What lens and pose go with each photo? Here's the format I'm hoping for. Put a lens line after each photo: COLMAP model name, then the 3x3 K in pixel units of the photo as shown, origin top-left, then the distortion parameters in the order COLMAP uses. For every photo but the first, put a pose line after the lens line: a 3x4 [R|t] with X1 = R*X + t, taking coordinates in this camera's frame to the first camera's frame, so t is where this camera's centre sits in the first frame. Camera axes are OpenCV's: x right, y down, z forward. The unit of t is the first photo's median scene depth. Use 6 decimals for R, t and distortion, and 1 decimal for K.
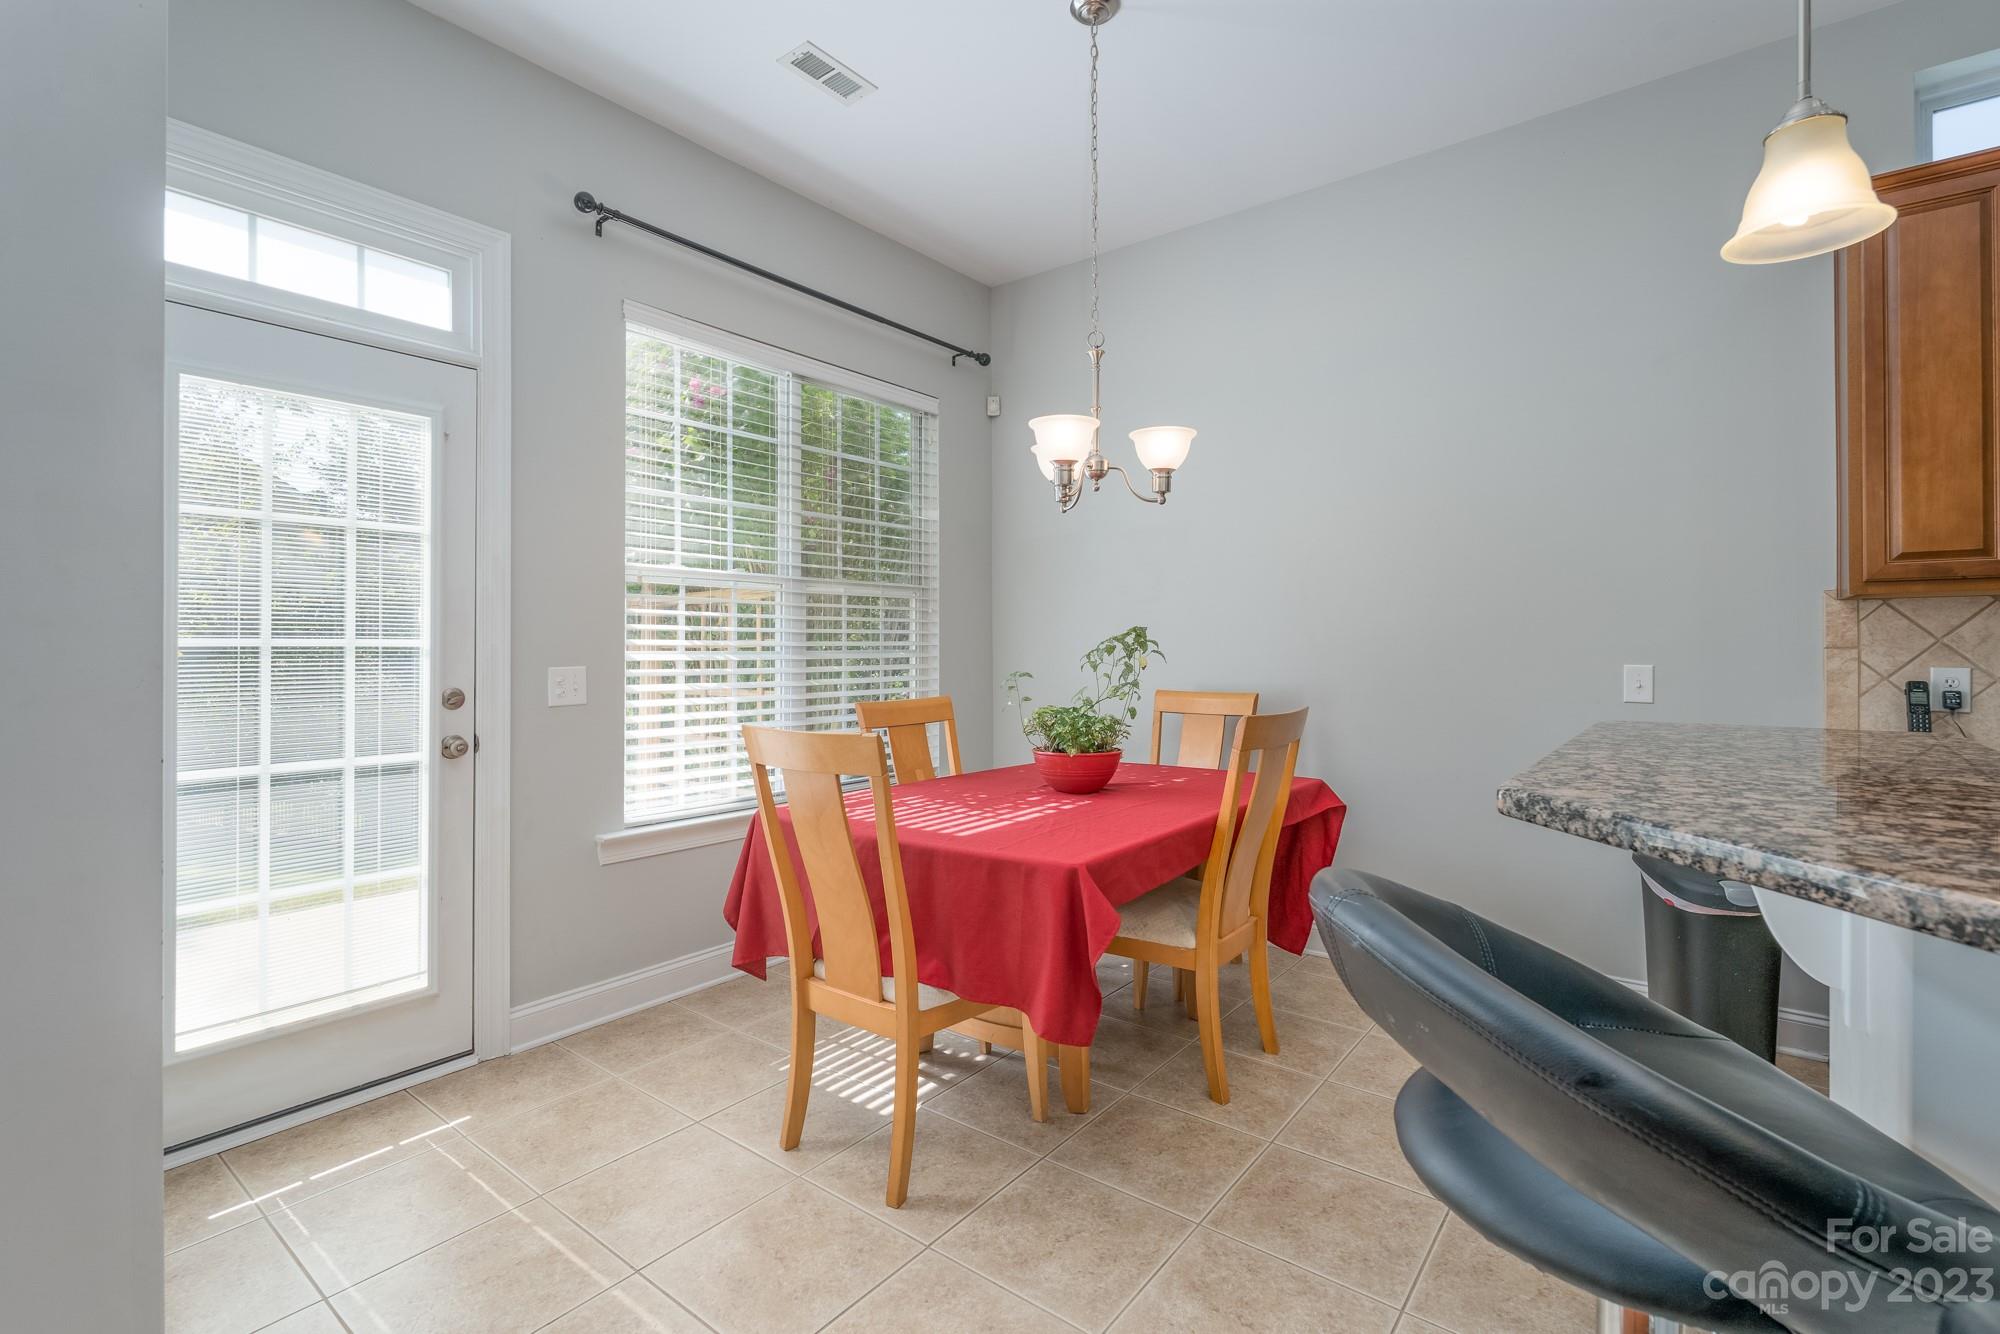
lens RADIAL K [[903.2, 0, 997.3], [0, 903.2, 651.2], [0, 0, 1]] dist [-0.004703, 0.000480]
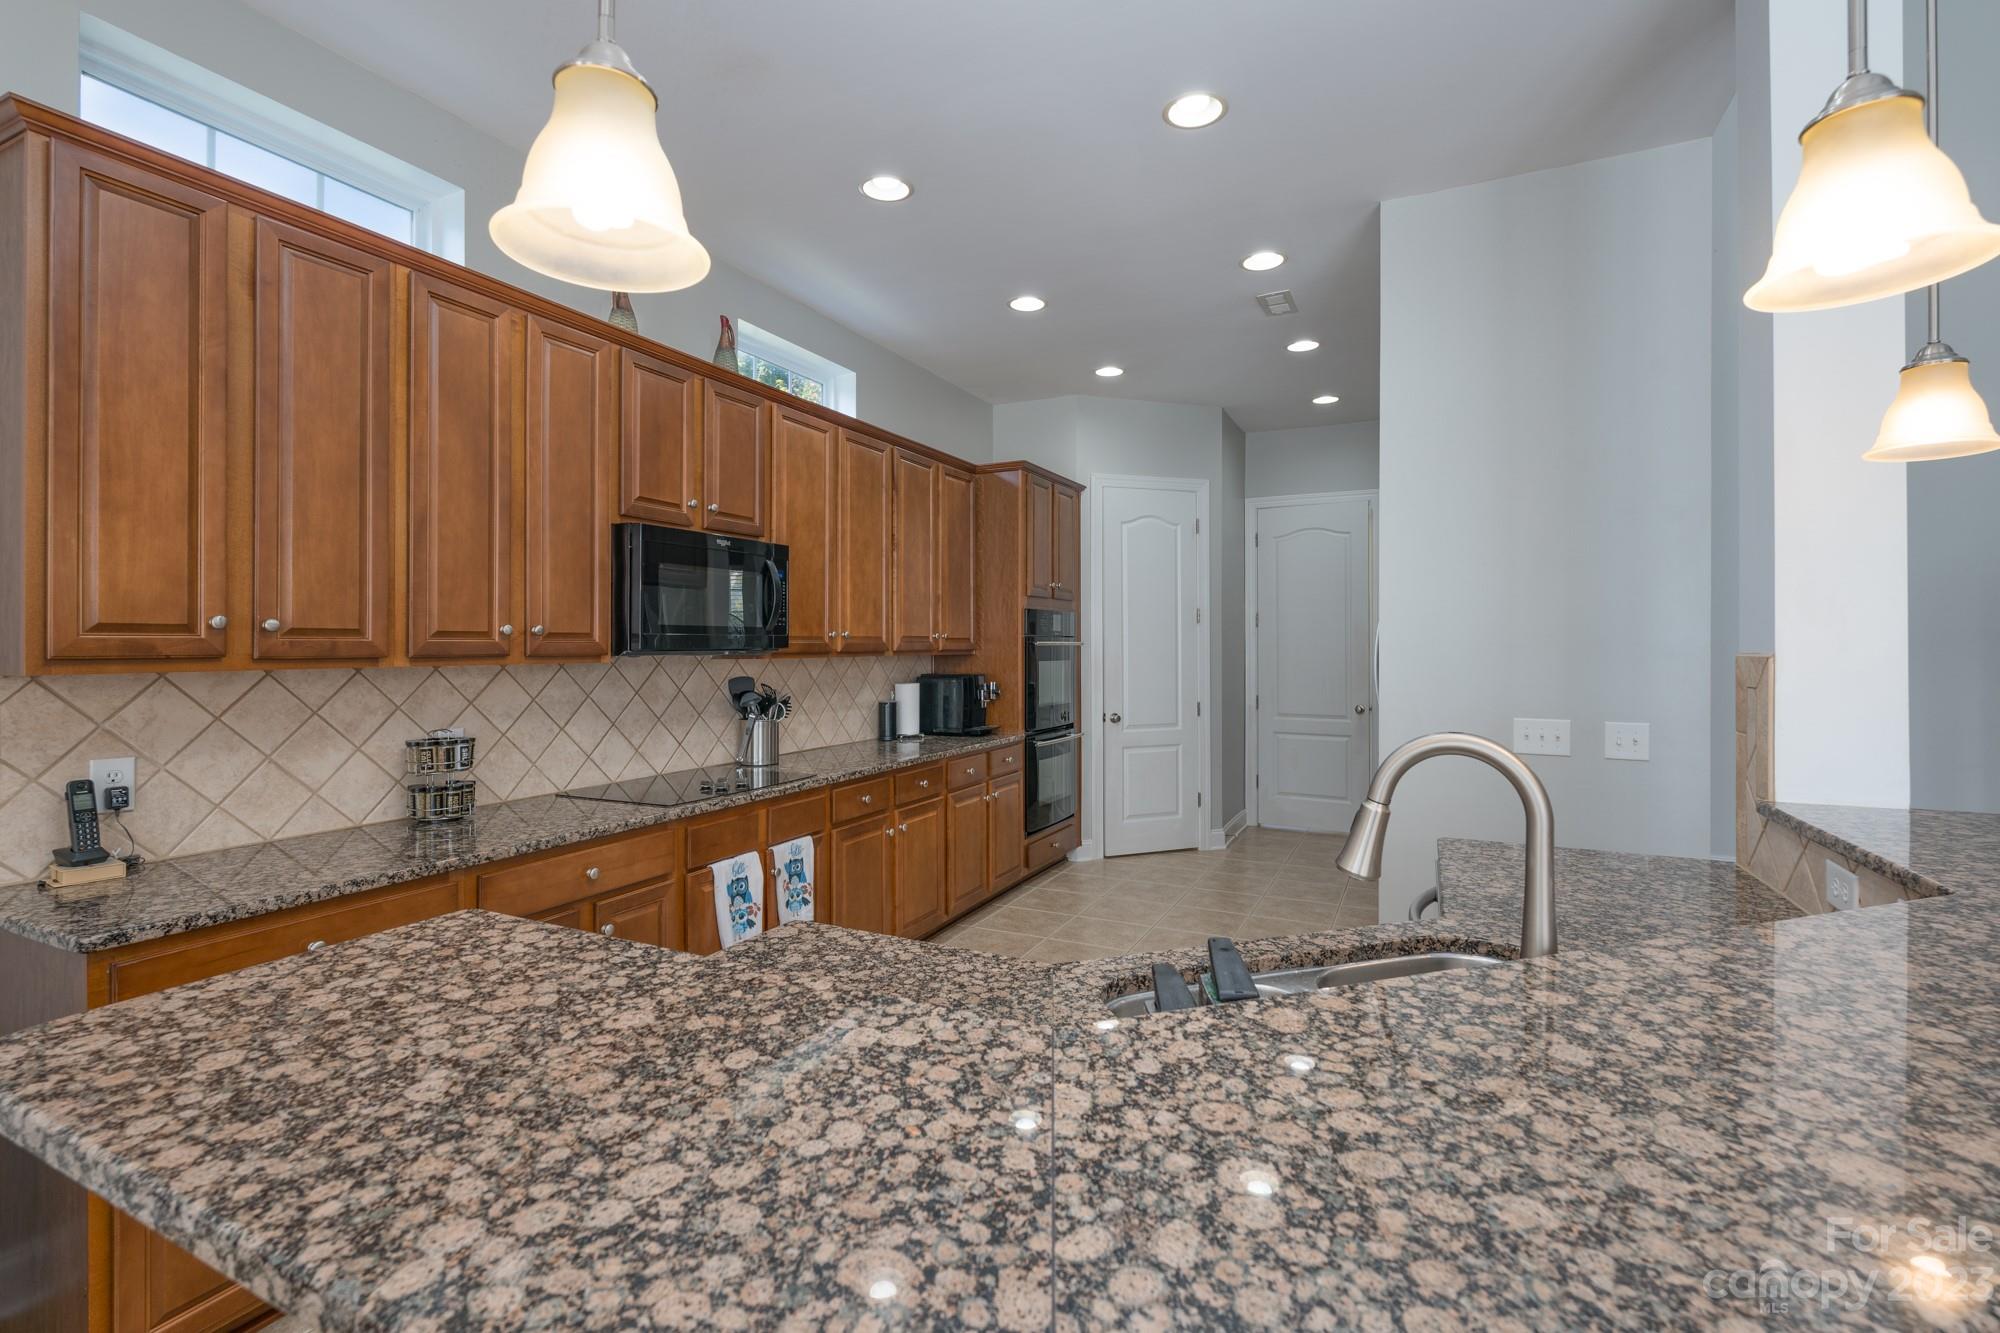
lens RADIAL K [[903.2, 0, 998.3], [0, 903.2, 650.6], [0, 0, 1]] dist [-0.004703, 0.000480]
pose [[-0.208770, 0.002459, 0.977962, 0.085680], [0.006155, 0.999980, -0.001200, -0.074978], [-0.977946, 0.005769, -0.208781, 0.380746]]
